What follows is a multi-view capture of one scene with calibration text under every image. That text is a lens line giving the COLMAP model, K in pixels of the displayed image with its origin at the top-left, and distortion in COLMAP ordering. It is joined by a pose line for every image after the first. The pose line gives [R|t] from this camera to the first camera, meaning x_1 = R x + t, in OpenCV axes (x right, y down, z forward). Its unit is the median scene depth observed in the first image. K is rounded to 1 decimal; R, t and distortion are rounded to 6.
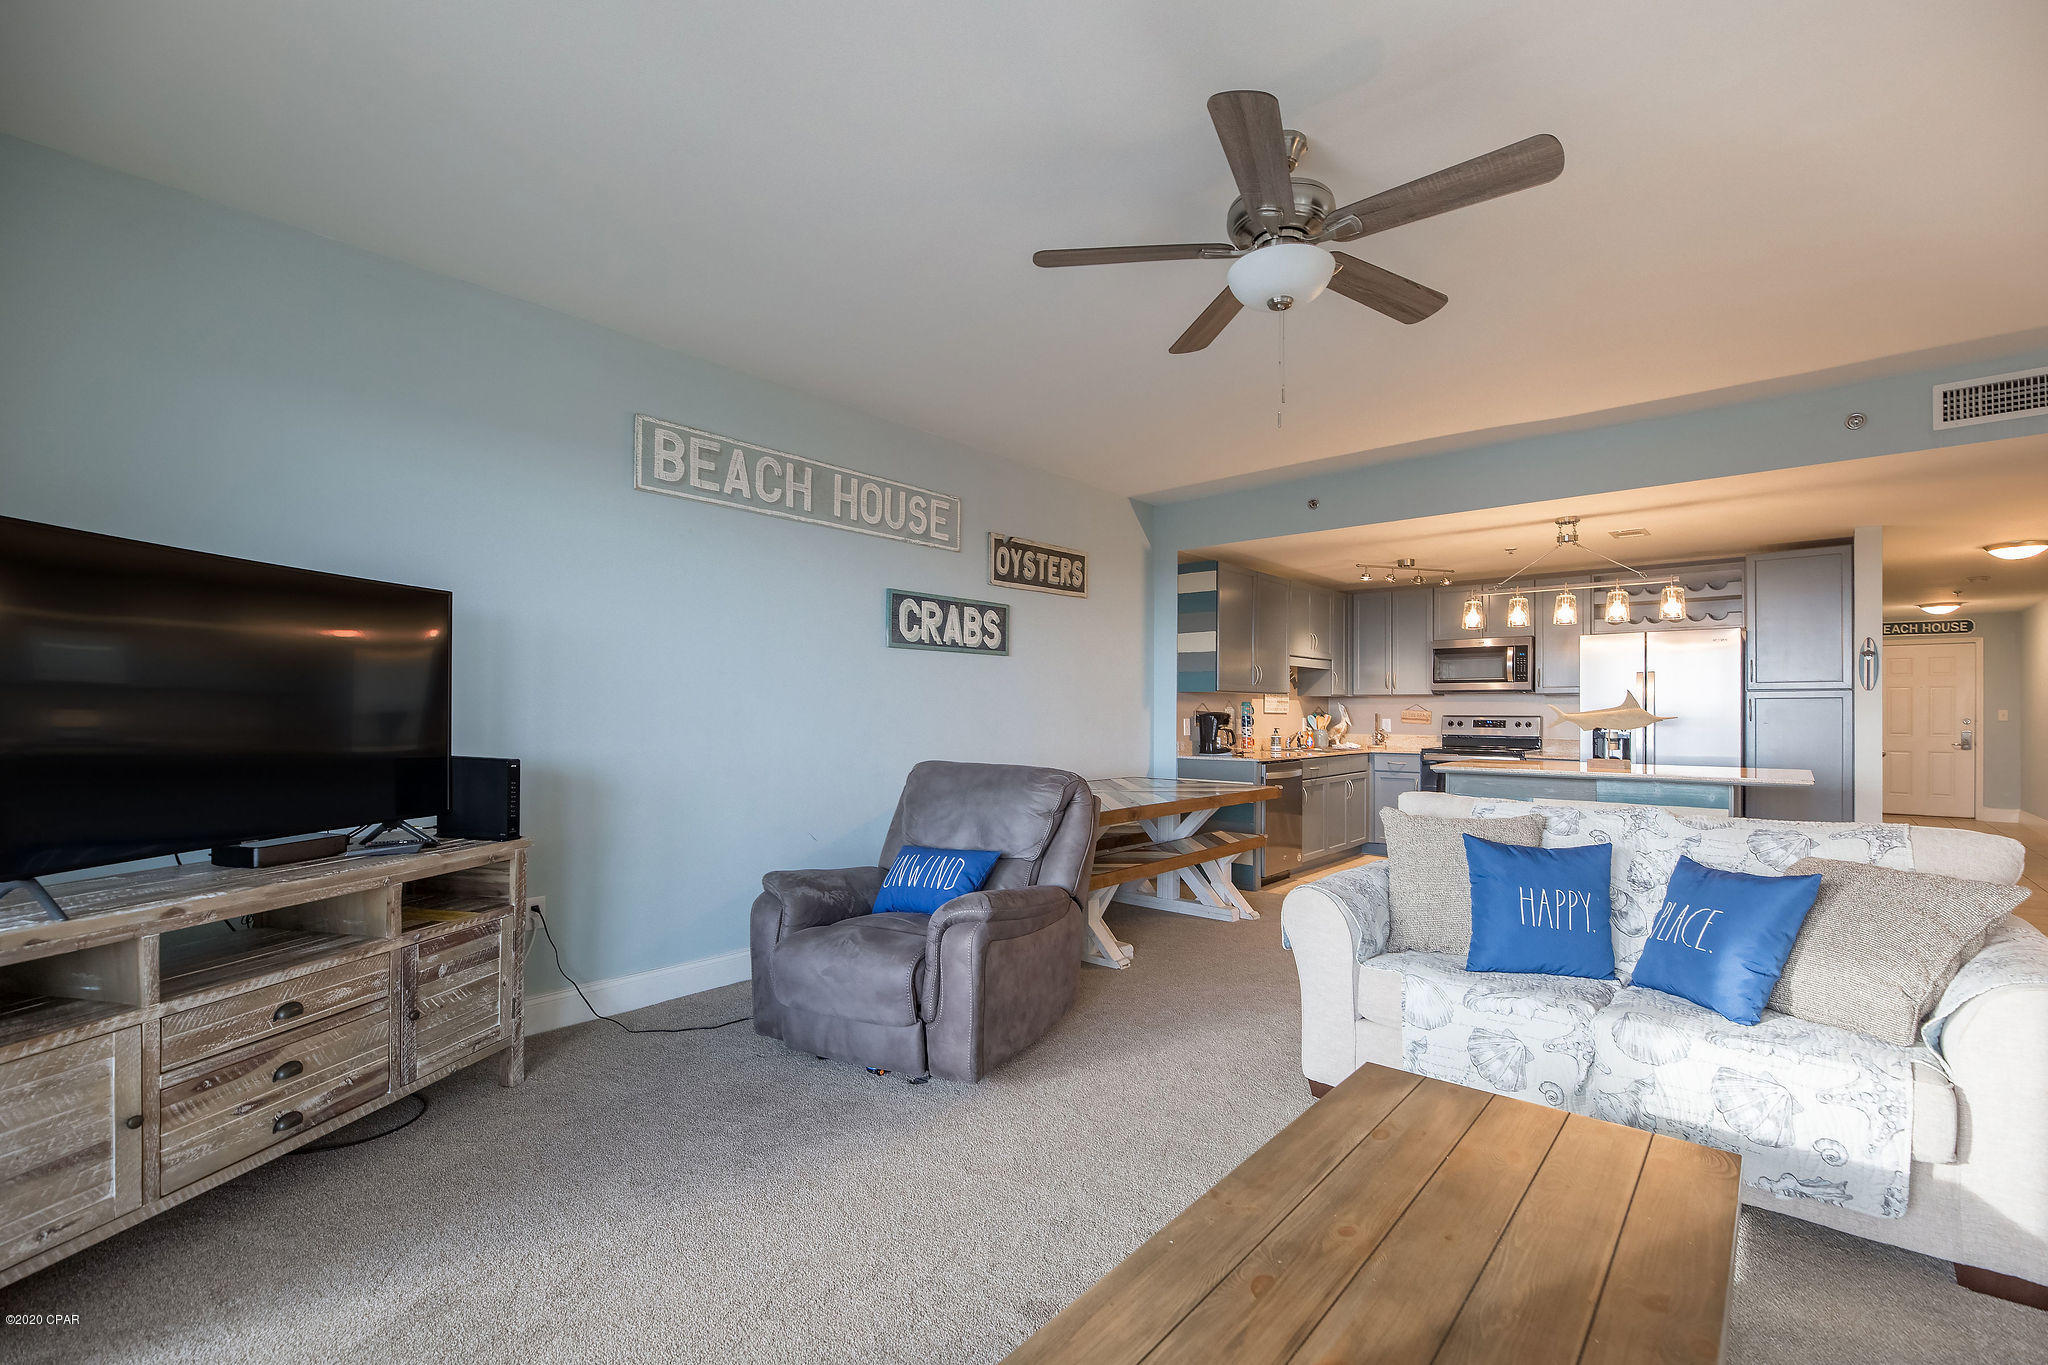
lens RADIAL K [[865.8, 0, 1043.7], [0, 865.8, 712.8], [0, 0, 1]] dist [-0.003967, -0.001488]
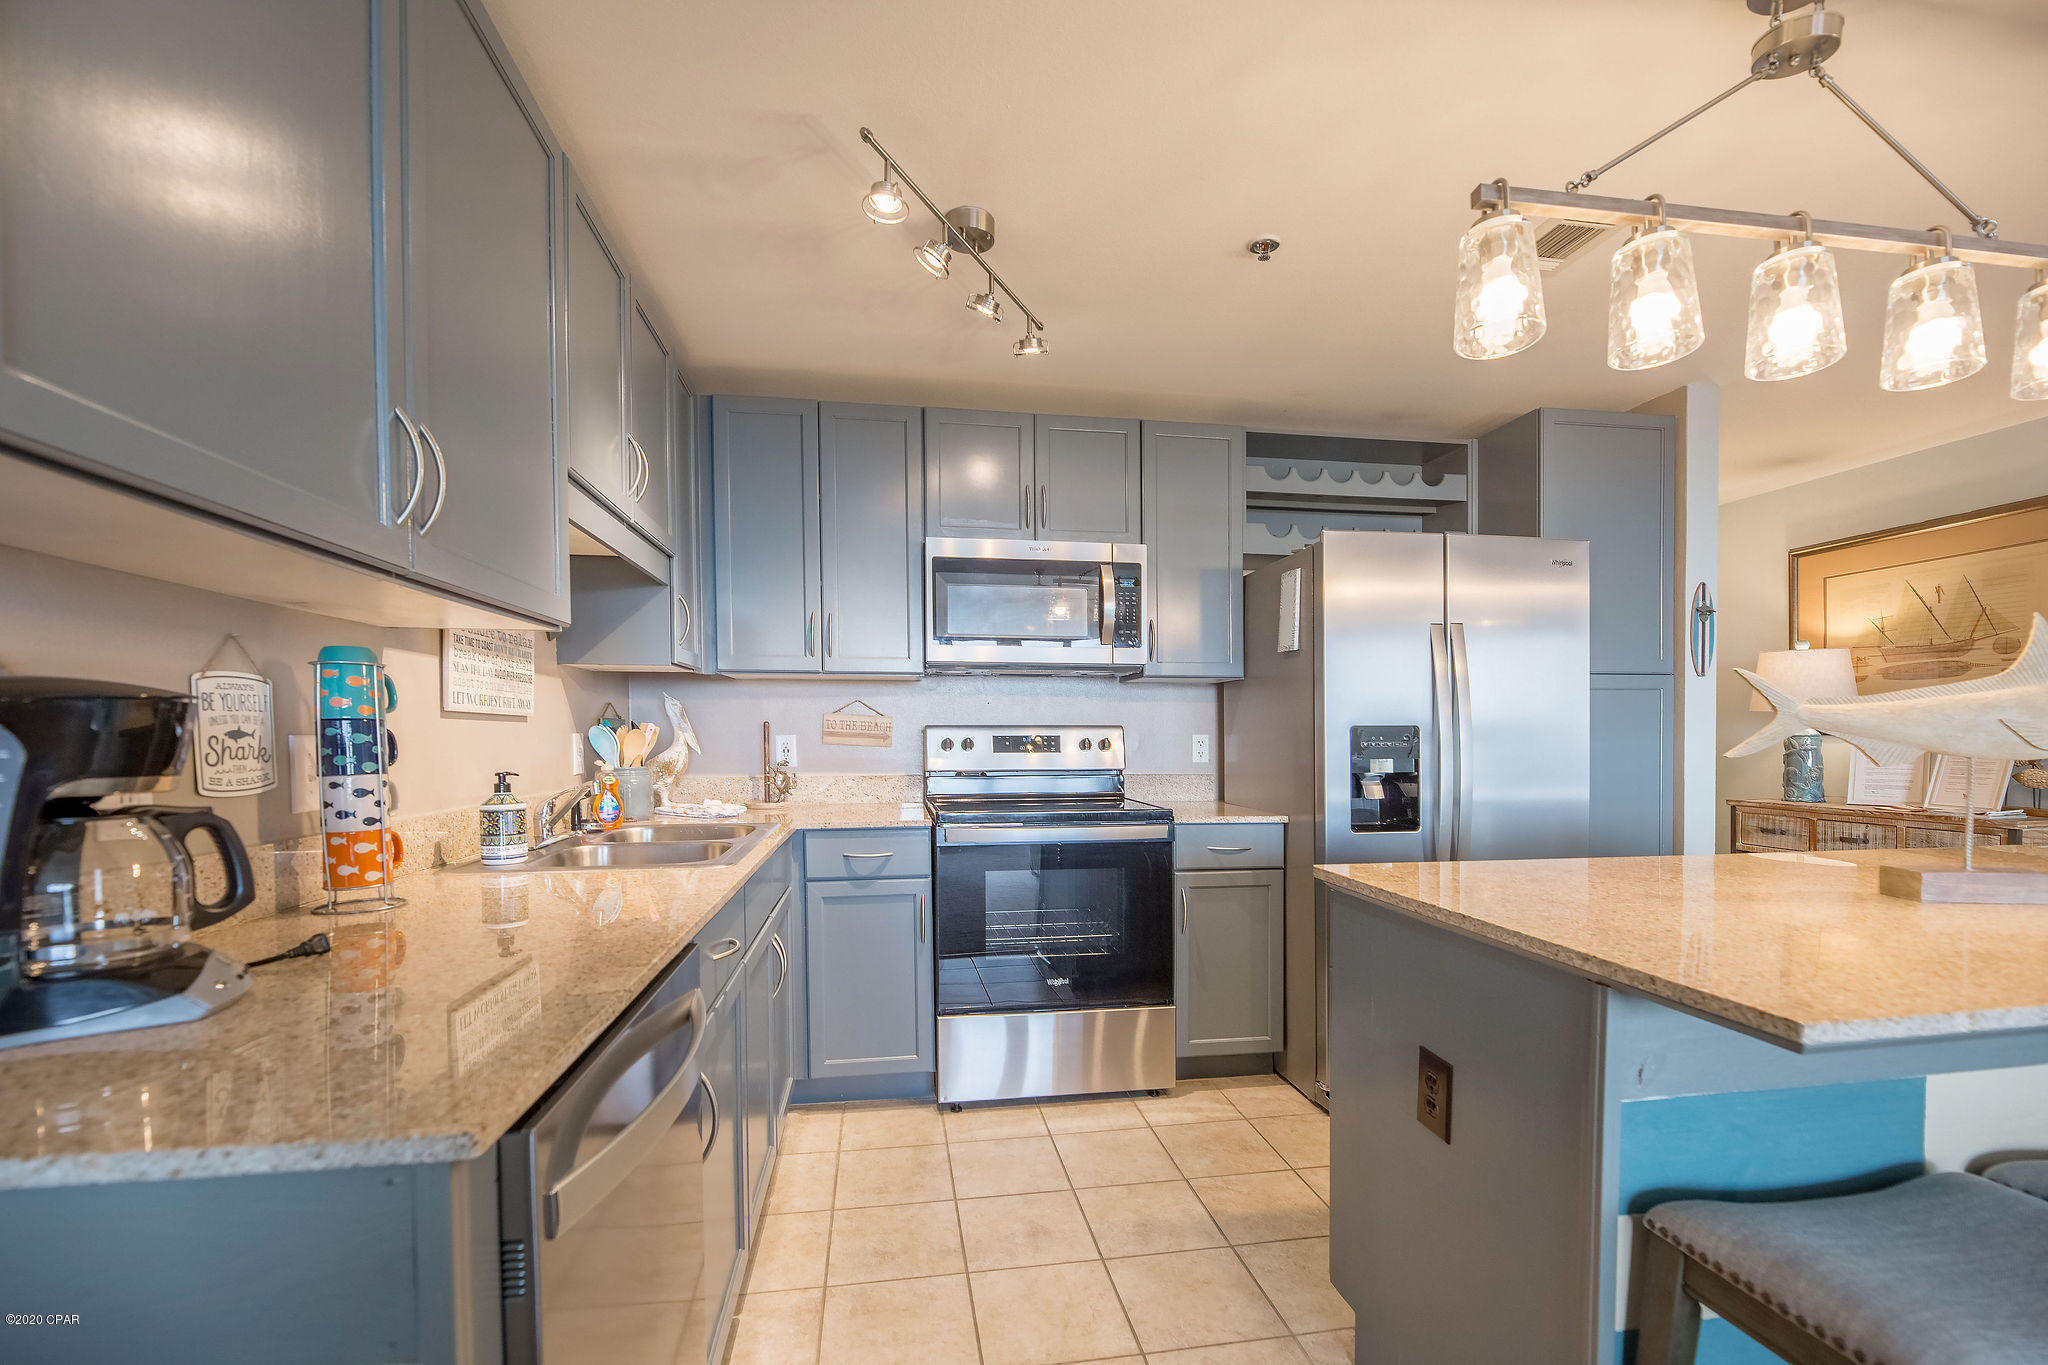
lens RADIAL K [[843.1, 0, 1005.5], [0, 843.1, 762.3], [0, 0, 1]] dist [-0.000525, -0.002172]
pose [[0.646630, -0.028909, 0.762256, 0.198382], [0.003678, 0.999388, 0.034783, 0.007720], [-0.762795, -0.019689, 0.646340, 0.821884]]
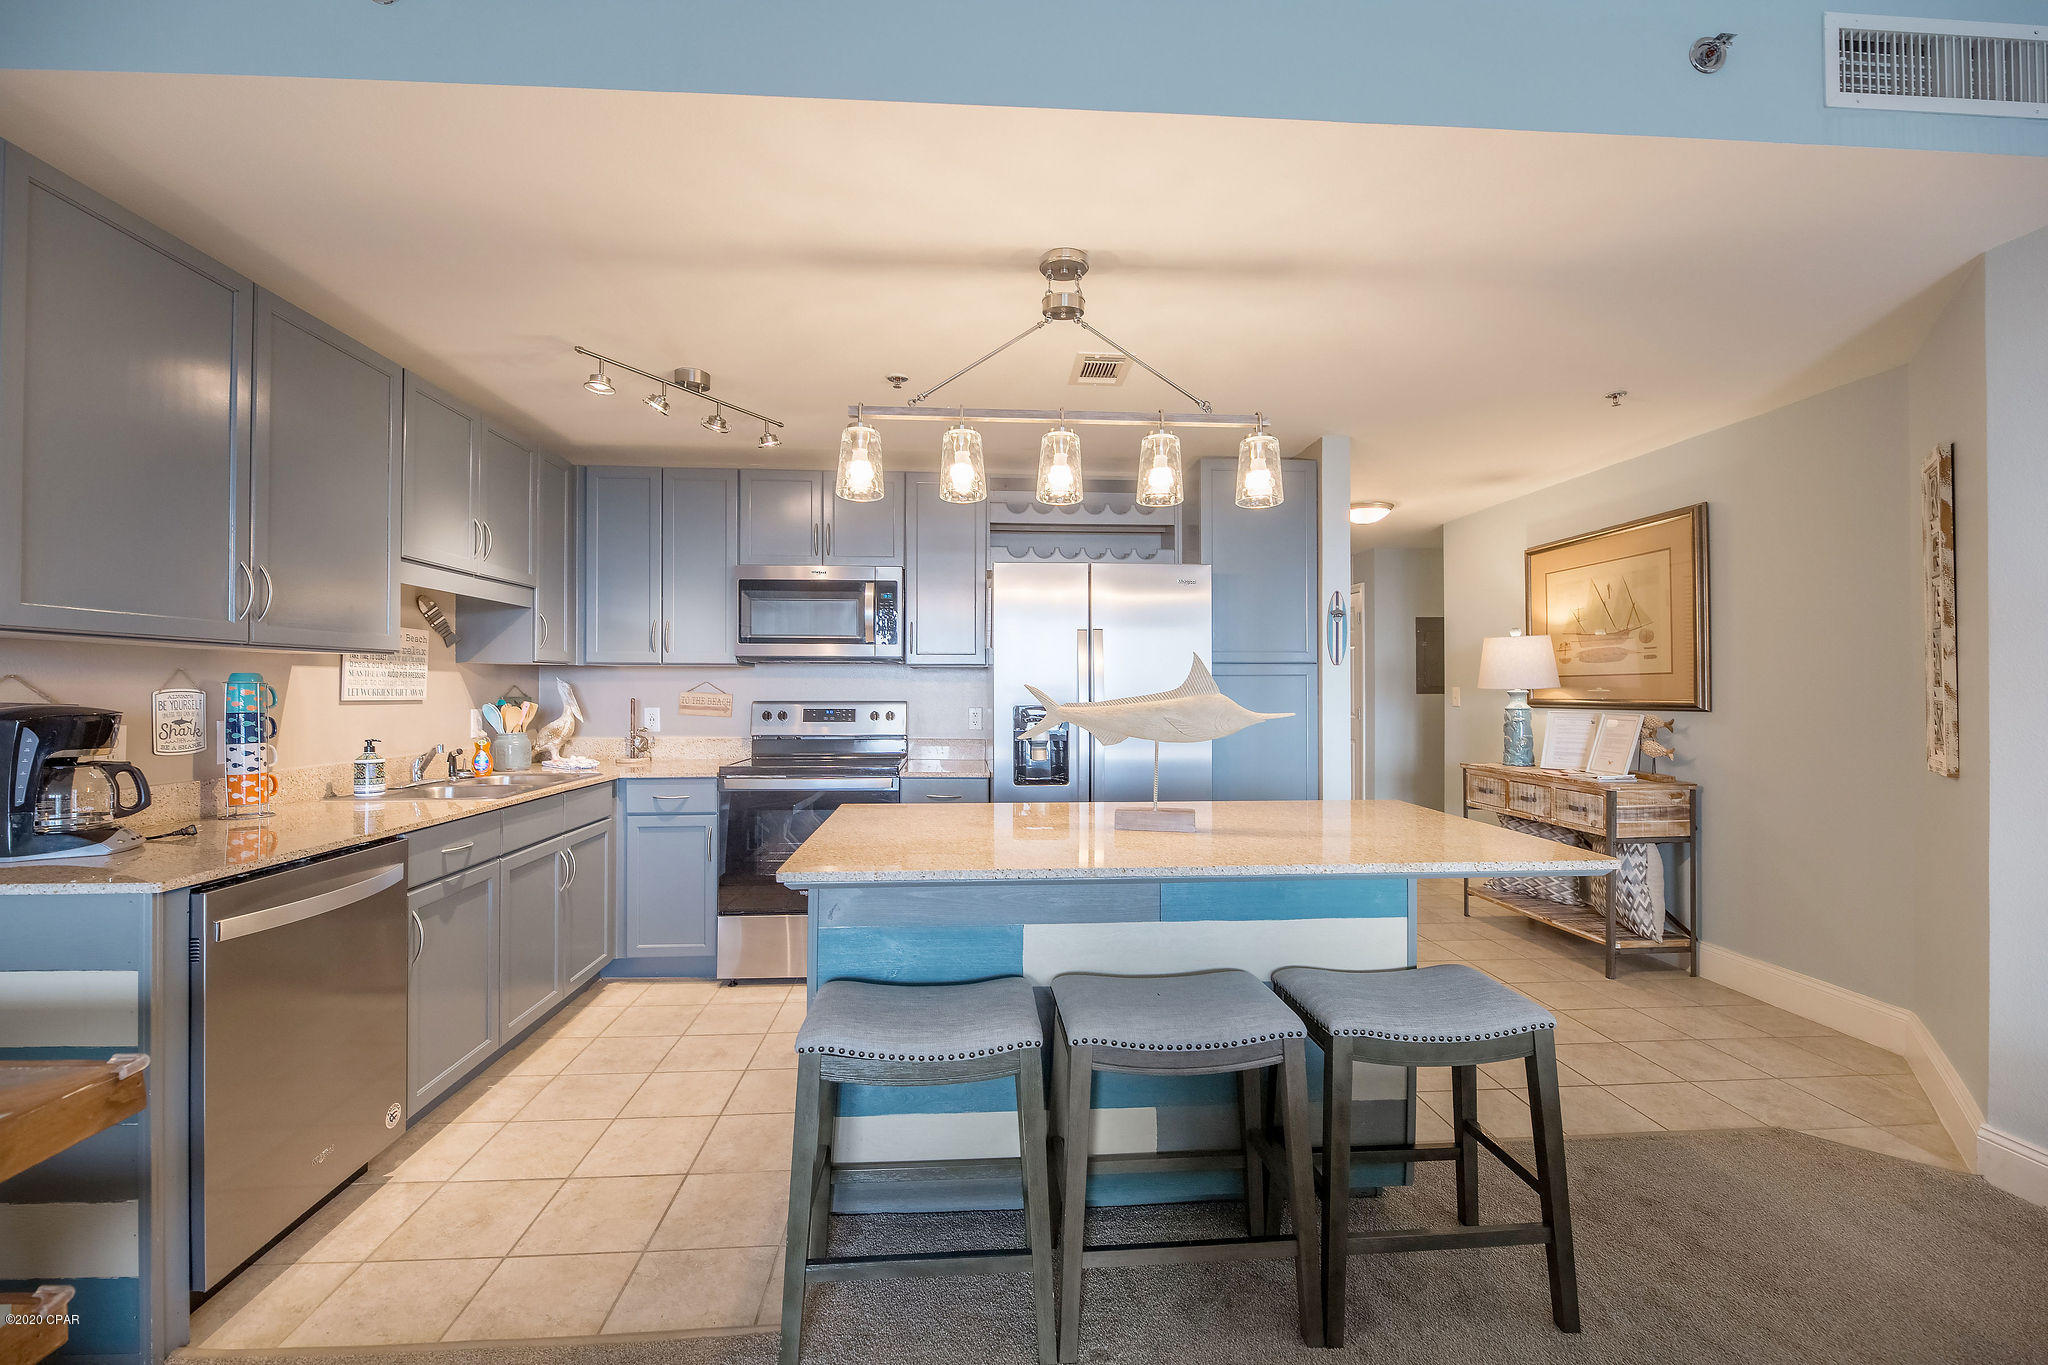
lens RADIAL K [[843.1, 0, 1017.6], [0, 843.1, 684.6], [0, 0, 1]] dist [-0.000525, -0.002172]
pose [[0.712638, 0.001419, 0.701531, 0.233732], [0.001291, 0.999994, -0.003334, -0.006905], [-0.701531, 0.003282, 0.712631, 0.572469]]
